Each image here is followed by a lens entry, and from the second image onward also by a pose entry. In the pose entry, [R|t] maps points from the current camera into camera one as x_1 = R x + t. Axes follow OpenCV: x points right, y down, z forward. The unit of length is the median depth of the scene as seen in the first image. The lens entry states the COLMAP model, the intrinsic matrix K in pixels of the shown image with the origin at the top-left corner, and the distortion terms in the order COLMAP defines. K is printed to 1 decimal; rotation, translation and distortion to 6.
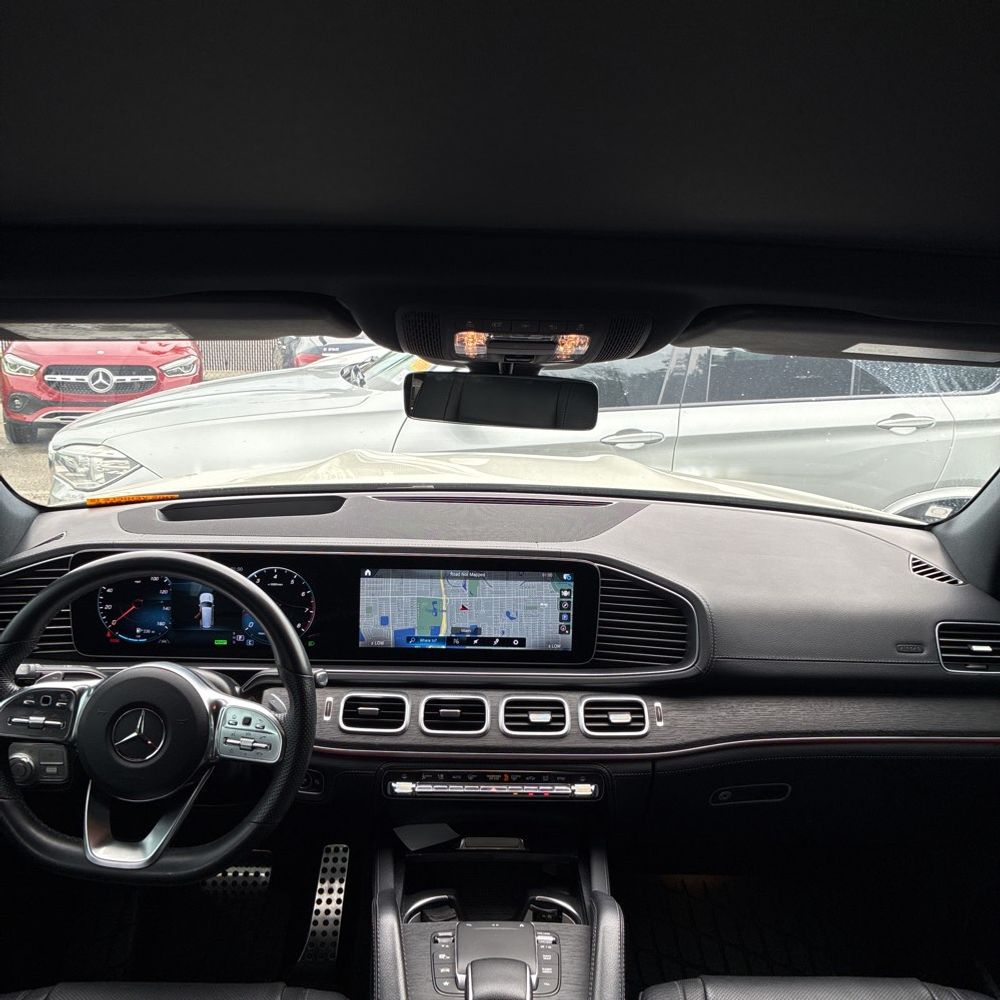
lens RADIAL K [[1025.7, 0, 485.3], [0, 1025.7, 496.4], [0, 0, 1]] dist [0.020890, 0.010880]
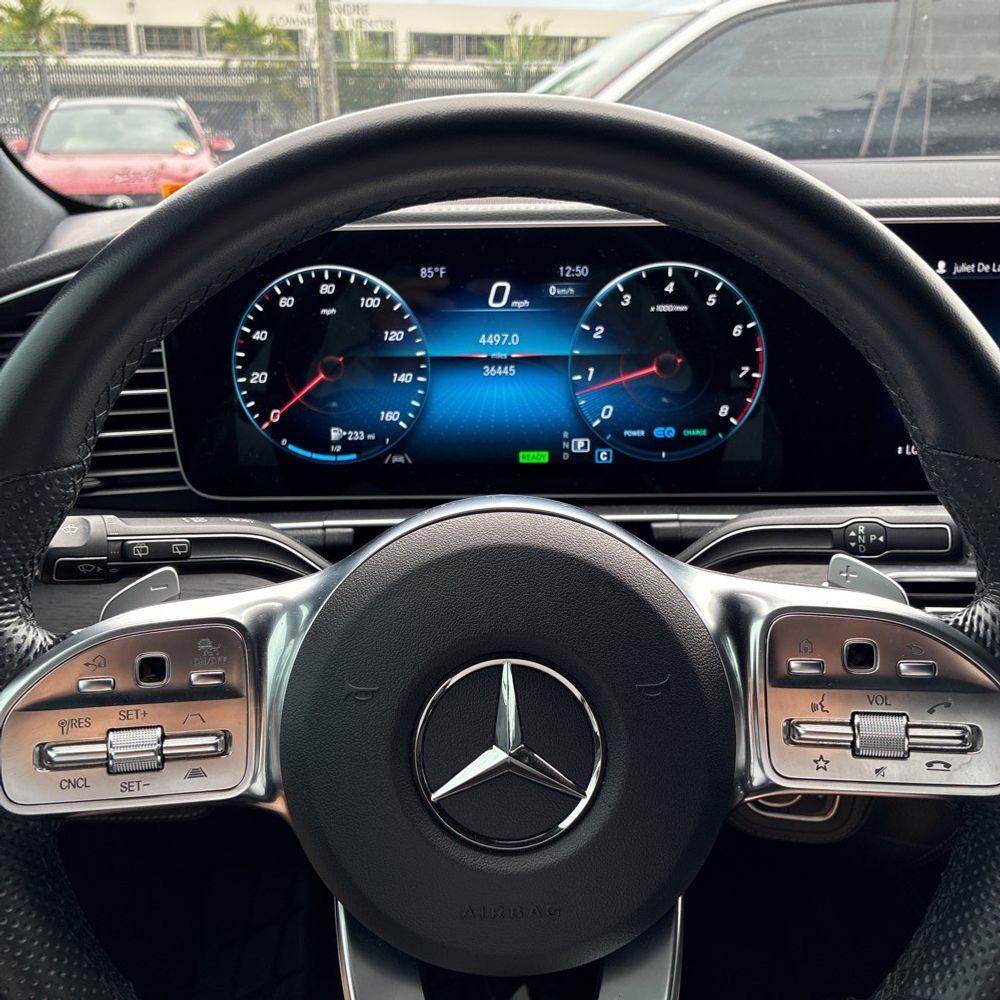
lens RADIAL K [[1025.7, 0, 485.3], [0, 1025.7, 496.4], [0, 0, 1]] dist [0.020890, 0.010880]
pose [[0.999124, -0.030608, -0.028549, -0.266796], [0.034285, 0.989736, 0.138733, 0.100410], [0.024010, -0.139590, 0.989918, 0.594519]]
